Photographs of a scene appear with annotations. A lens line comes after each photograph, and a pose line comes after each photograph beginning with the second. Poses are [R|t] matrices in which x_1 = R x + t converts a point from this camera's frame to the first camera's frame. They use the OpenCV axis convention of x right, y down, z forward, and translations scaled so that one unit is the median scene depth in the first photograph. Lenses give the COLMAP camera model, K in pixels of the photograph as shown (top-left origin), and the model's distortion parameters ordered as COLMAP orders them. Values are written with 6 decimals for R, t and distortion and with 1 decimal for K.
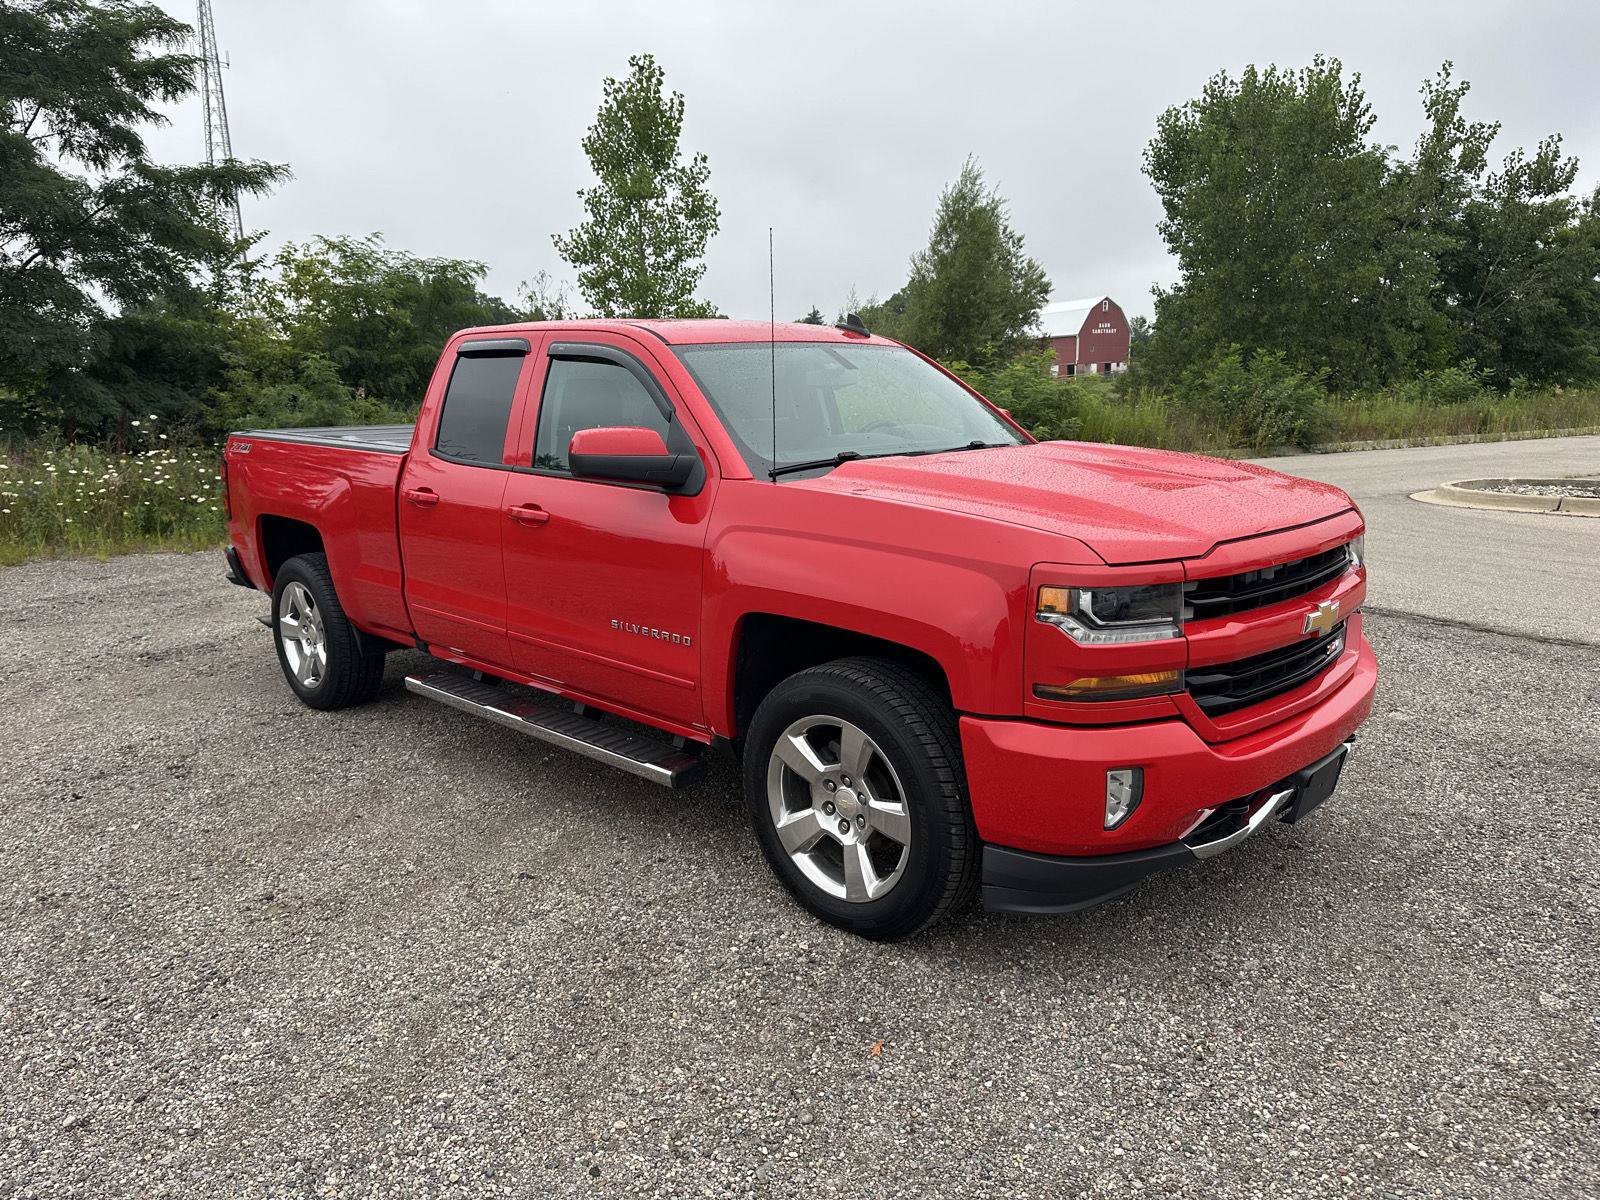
lens RADIAL K [[1123.1, 0, 790.2], [0, 1123.1, 606.4], [0, 0, 1]] dist [0.018992, -0.021699]
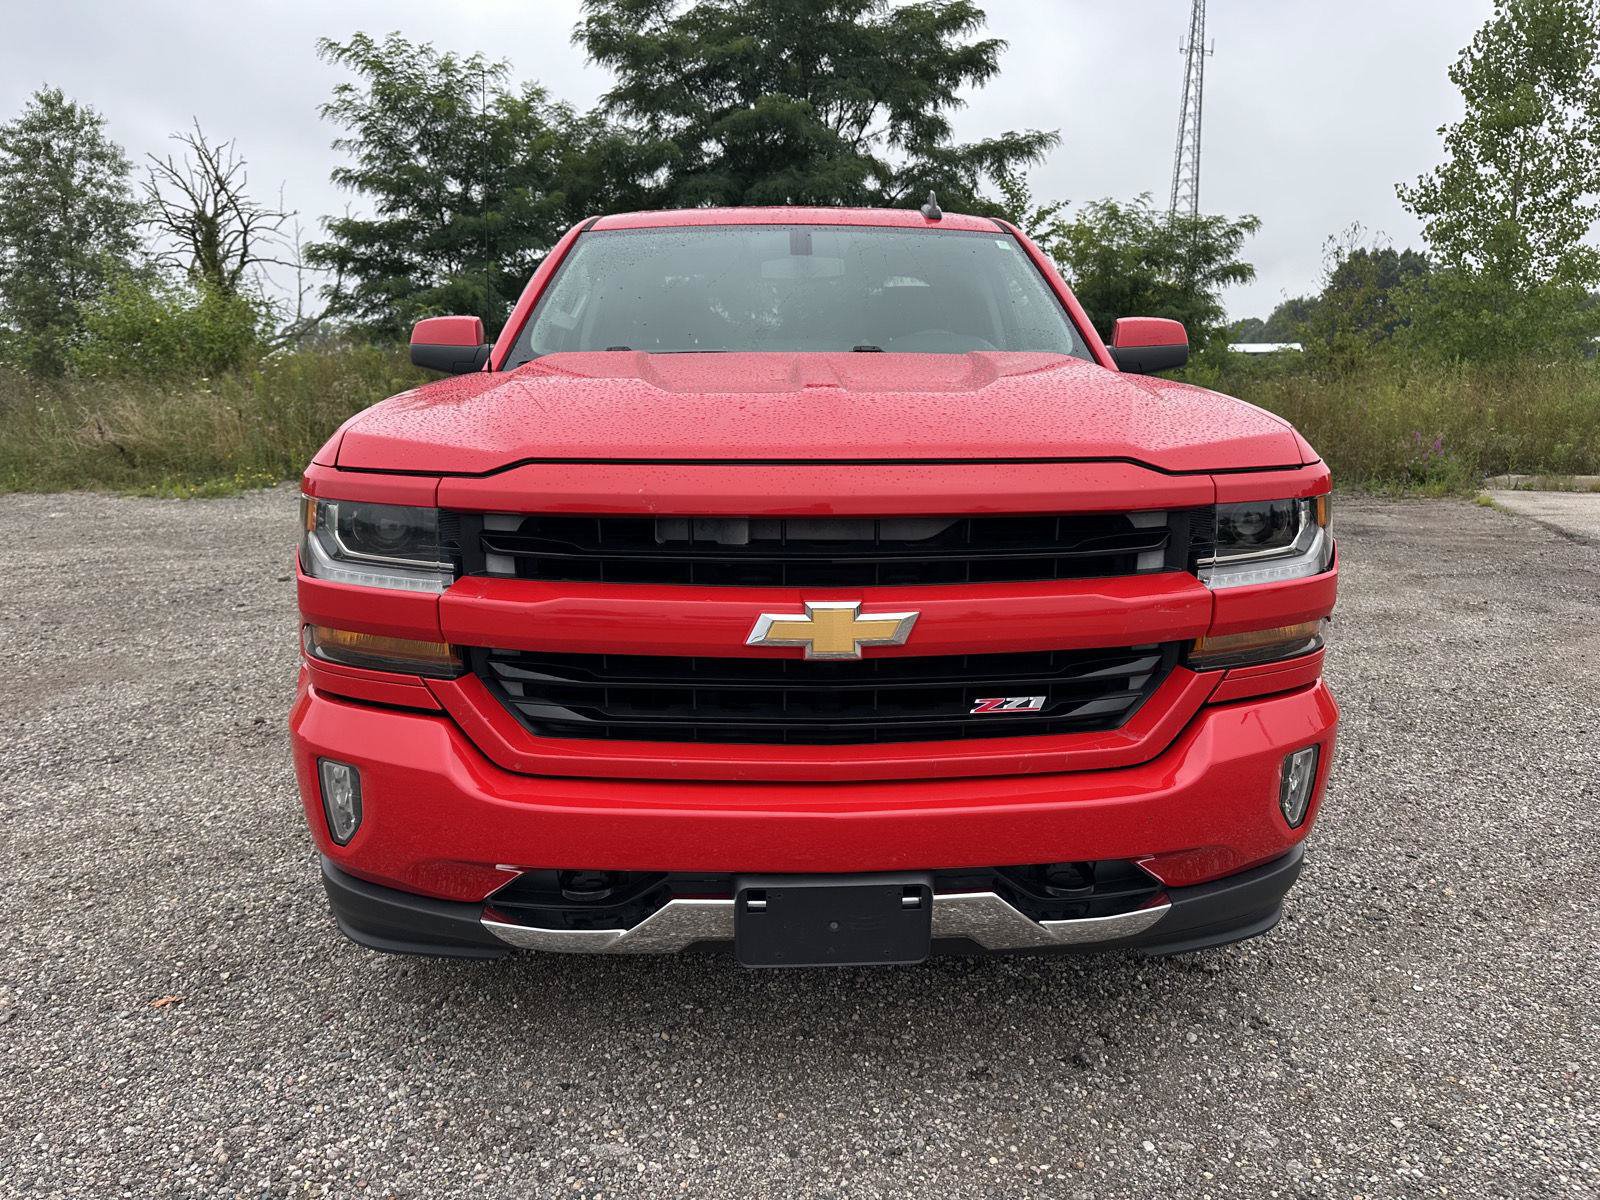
lens RADIAL K [[1123.1, 0, 810.4], [0, 1123.1, 616.9], [0, 0, 1]] dist [0.018992, -0.021699]
pose [[0.722292, 0.167222, -0.671067, 0.355593], [-0.150375, 0.985086, 0.083618, -0.017445], [0.675042, 0.040515, 0.736666, 0.249590]]
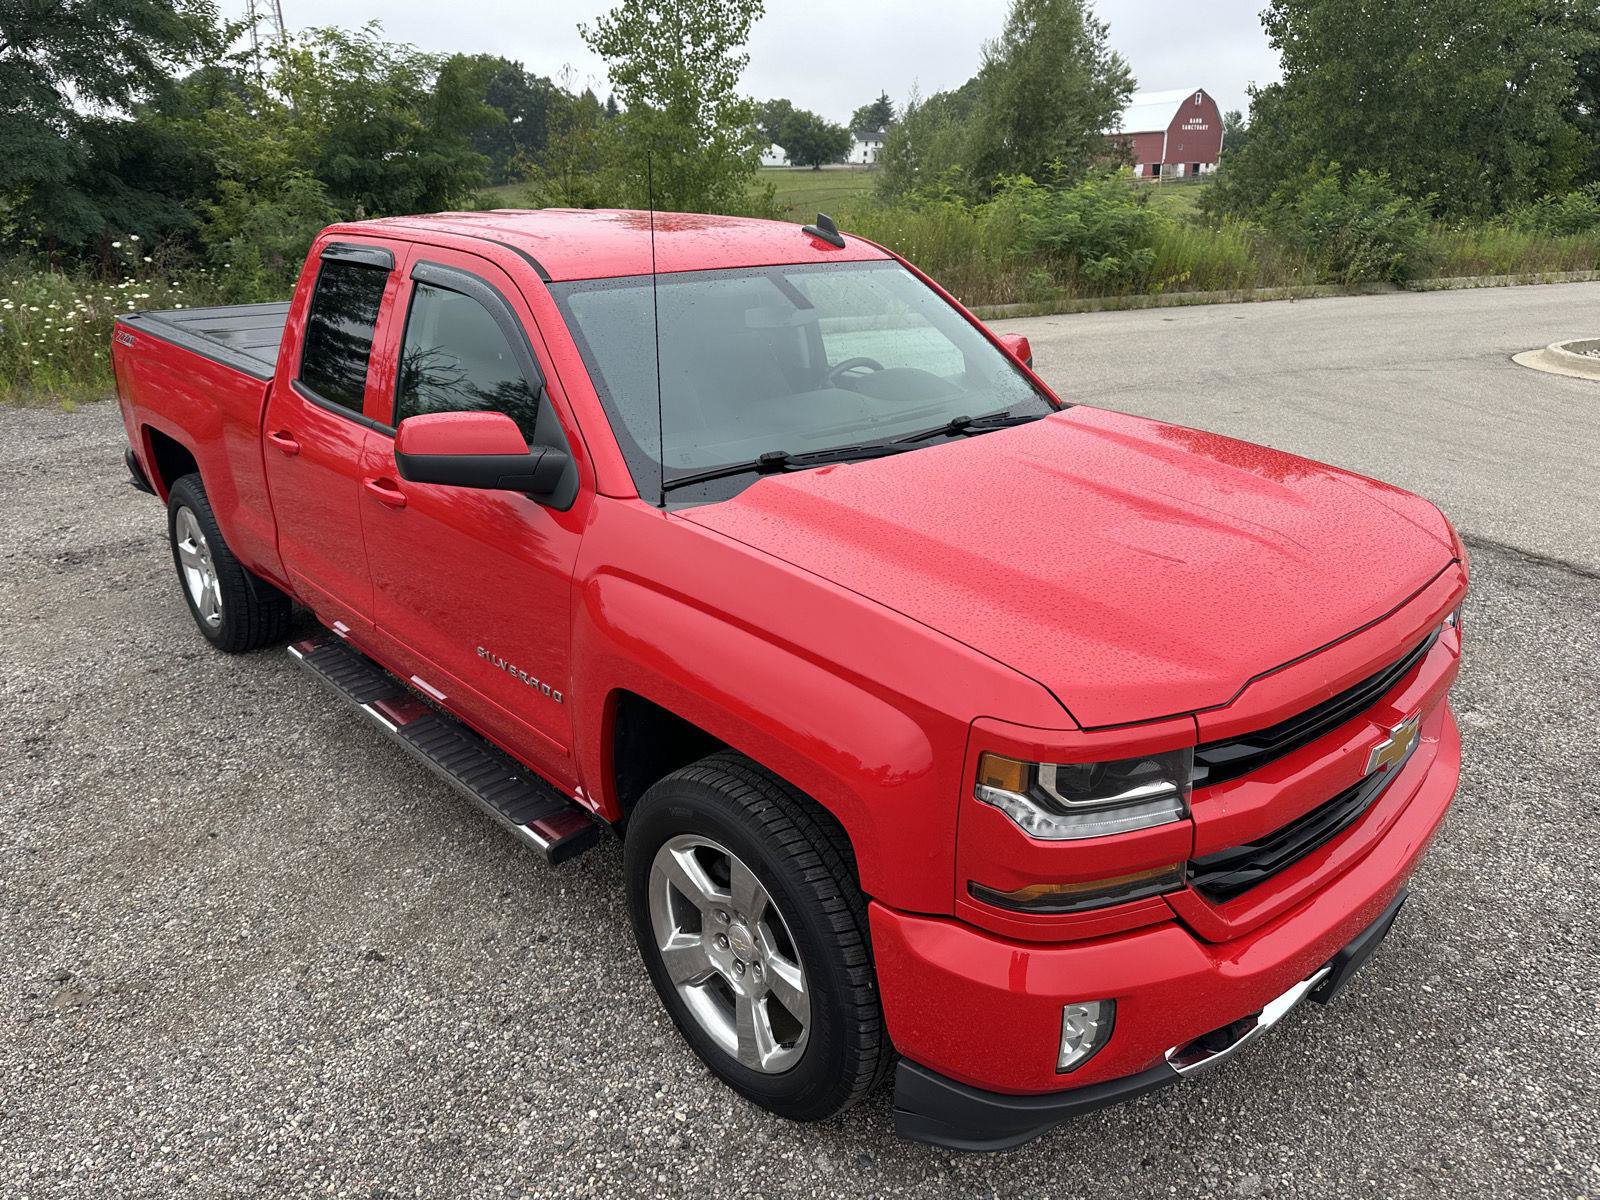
lens RADIAL K [[1123.1, 0, 800.2], [0, 1123.1, 613.5], [0, 0, 1]] dist [0.018992, -0.021699]
pose [[0.998800, 0.032760, -0.036394, 0.048865], [-0.025987, 0.984569, 0.173057, -0.079296], [0.041502, -0.171904, 0.984239, 0.122889]]
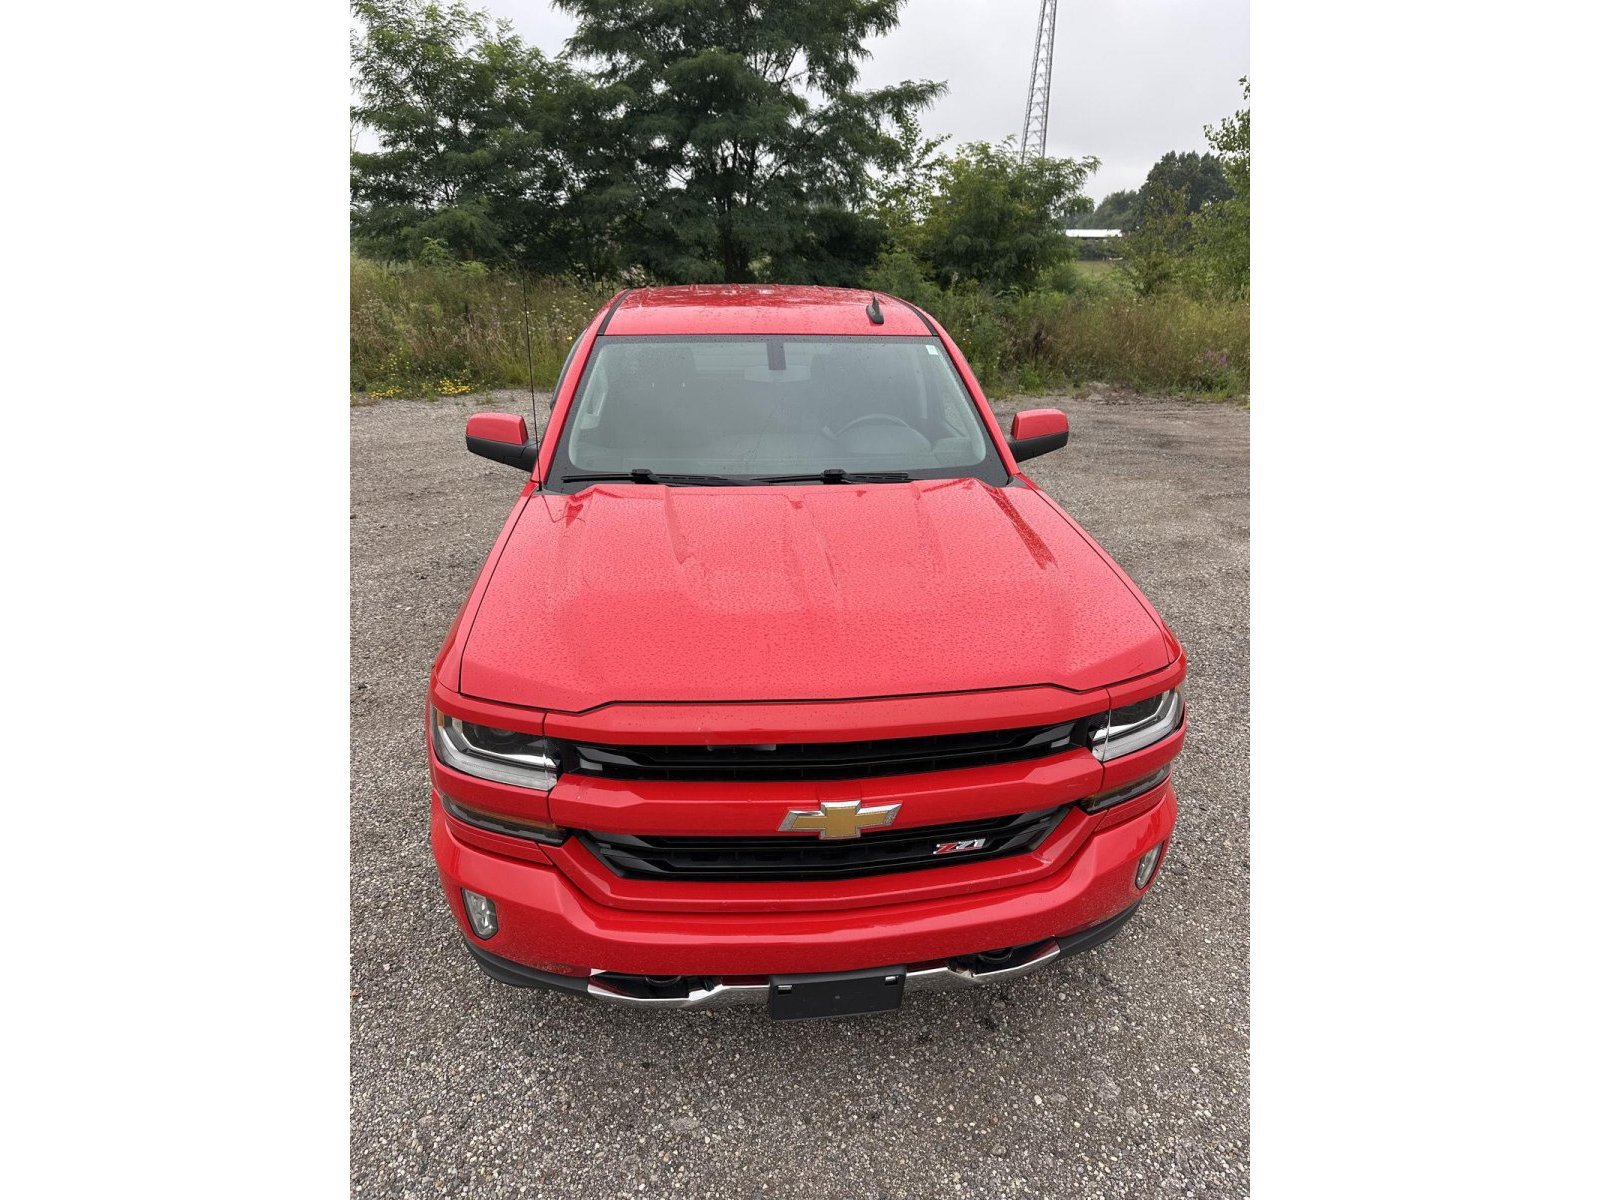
lens RADIAL K [[844.9, 0, 801.6], [0, 844.9, 604.2], [0, 0, 1]] dist [0.000233, -0.002462]
pose [[0.768160, 0.275691, -0.577862, 0.317913], [-0.150296, 0.954971, 0.255815, -0.117822], [0.622368, -0.109657, 0.775006, 0.234790]]
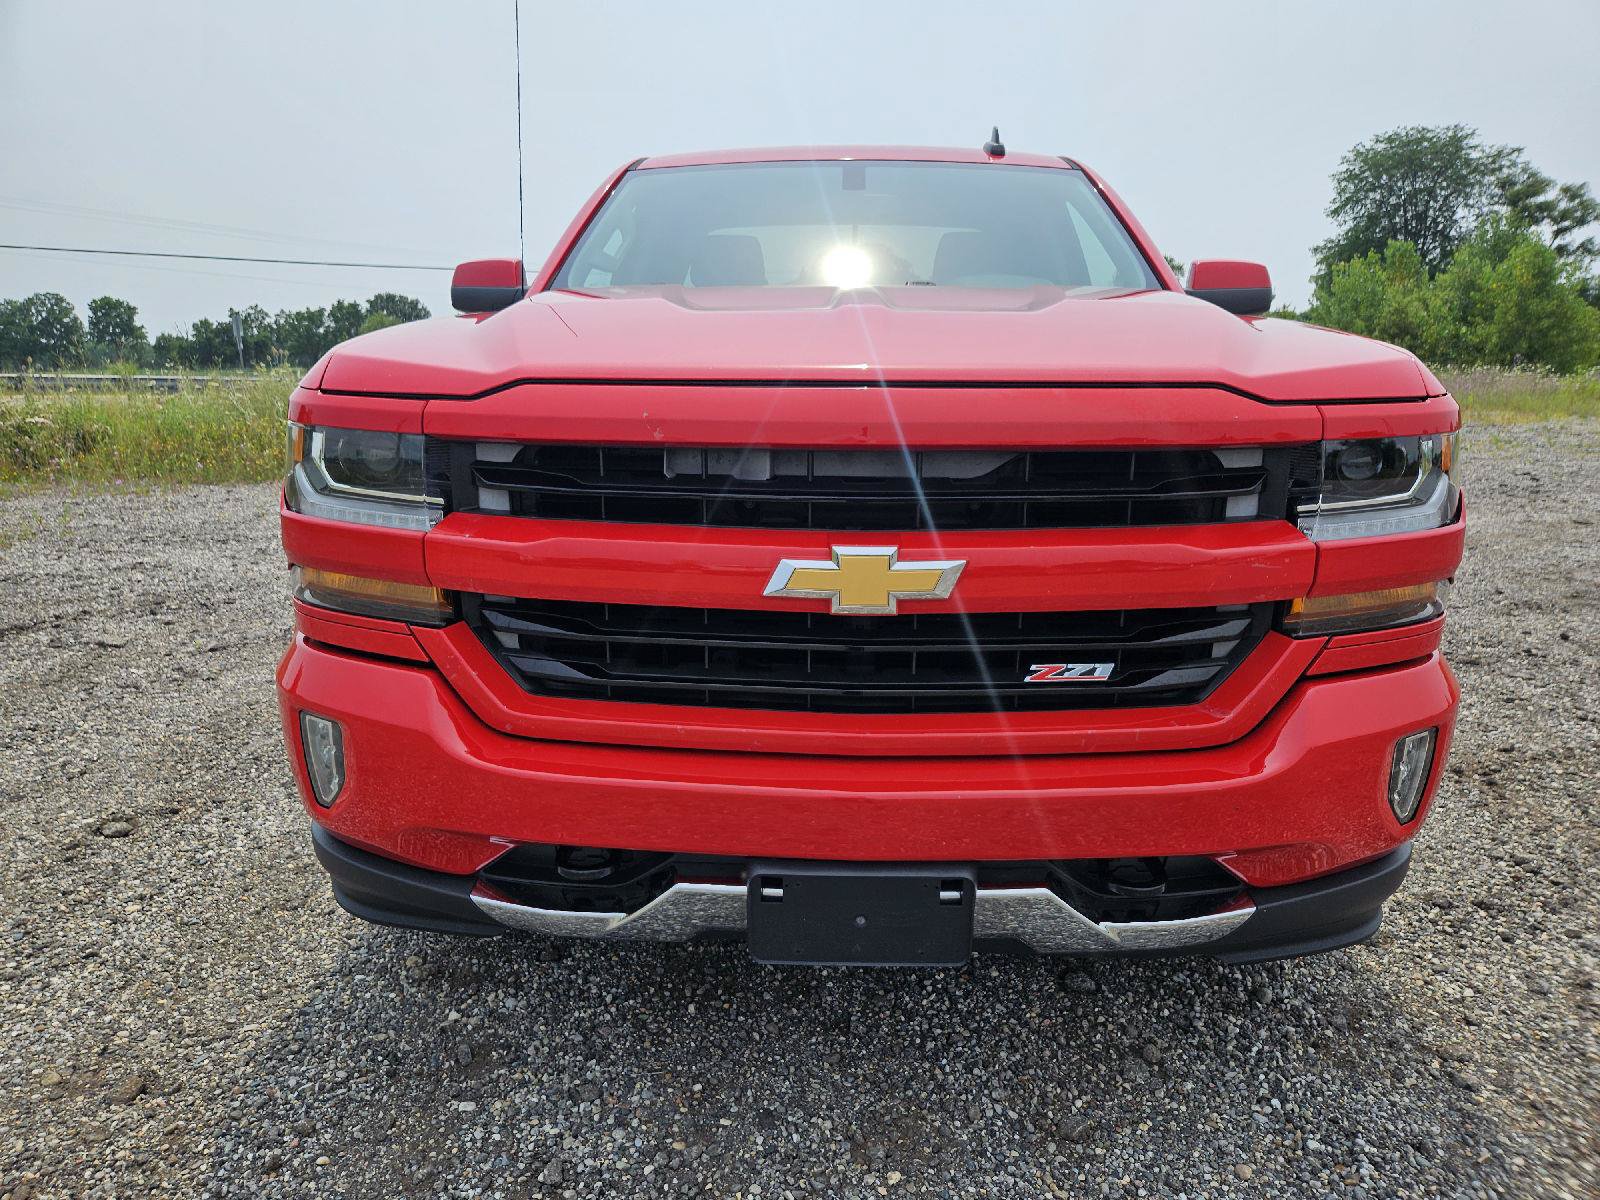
lens RADIAL K [[1076.1, 0, 802.7], [0, 1076.1, 584.8], [0, 0, 1]] dist [0.007869, 0.015357]
pose [[0.672809, 0.182743, -0.716892, 0.333255], [-0.163563, 0.981776, 0.096759, -0.011817], [0.721509, 0.052157, 0.690438, 0.284345]]
